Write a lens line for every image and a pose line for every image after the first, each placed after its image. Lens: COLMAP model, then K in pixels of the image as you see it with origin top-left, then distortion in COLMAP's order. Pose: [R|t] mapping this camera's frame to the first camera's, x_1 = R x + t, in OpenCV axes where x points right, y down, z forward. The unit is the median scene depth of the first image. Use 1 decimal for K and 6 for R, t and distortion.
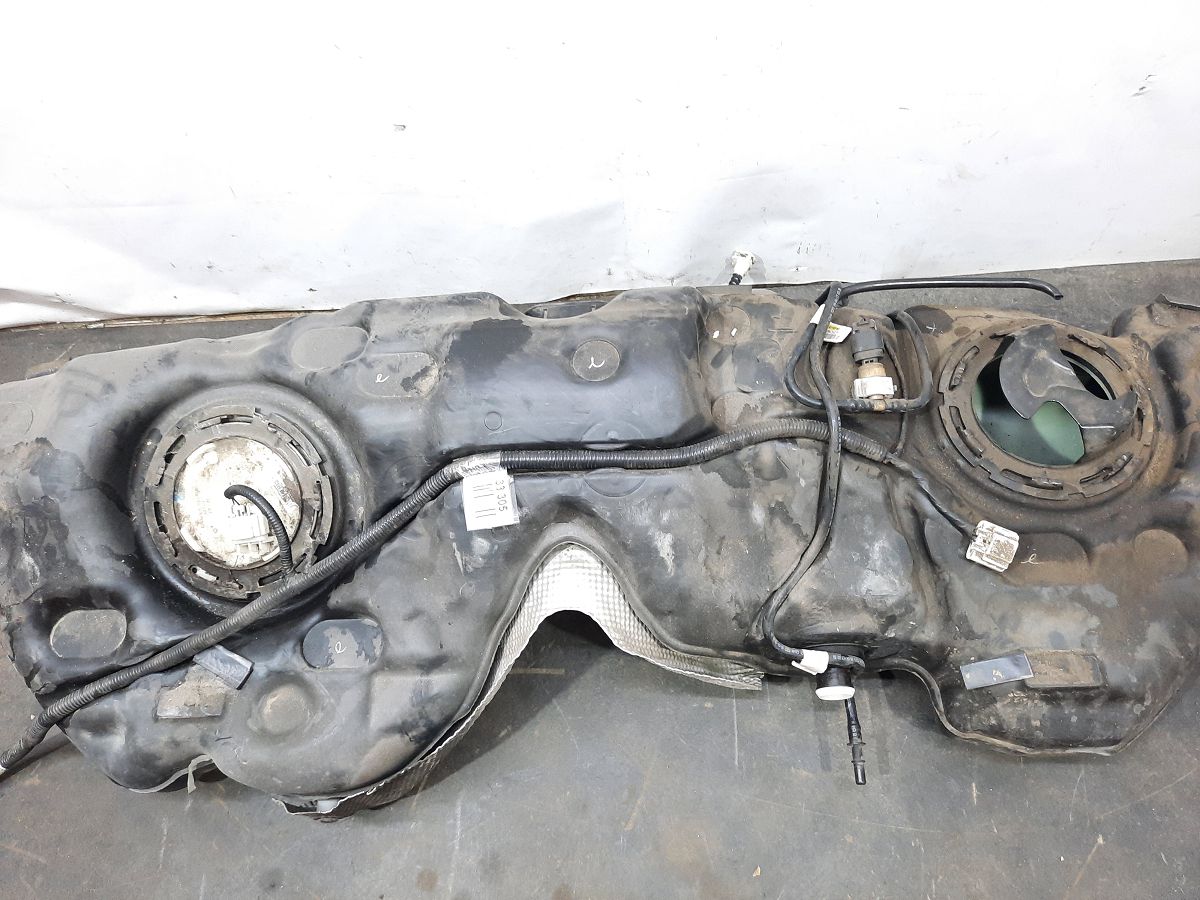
lens RADIAL K [[886.8, 0, 609.2], [0, 886.8, 450.3], [0, 0, 1]] dist [0.074694, -0.089652]
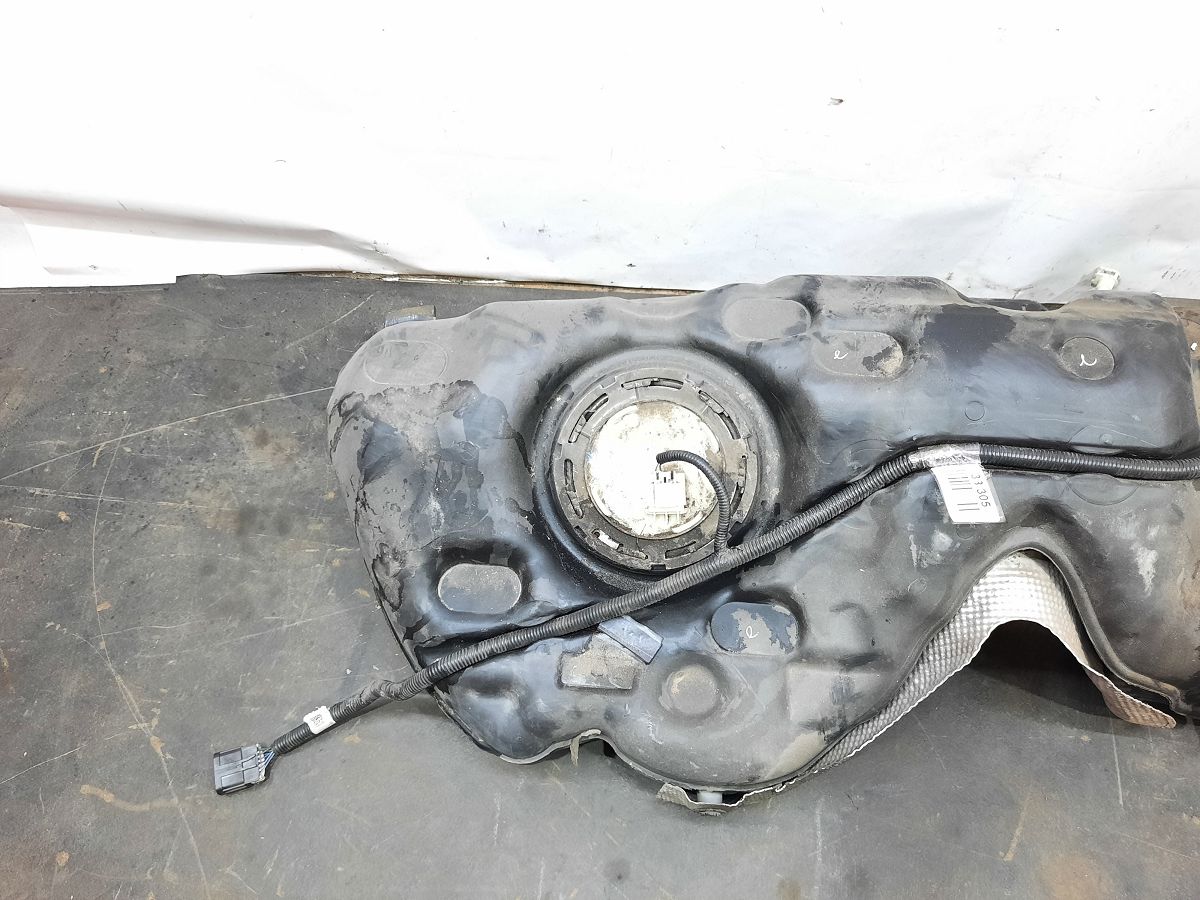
lens RADIAL K [[886.8, 0, 609.2], [0, 886.8, 450.3], [0, 0, 1]] dist [0.074694, -0.089652]
pose [[0.994275, 0.106836, 0.001946, -0.477336], [-0.106754, 0.993969, -0.025070, 0.068593], [-0.004613, 0.024719, 0.999684, 0.049613]]
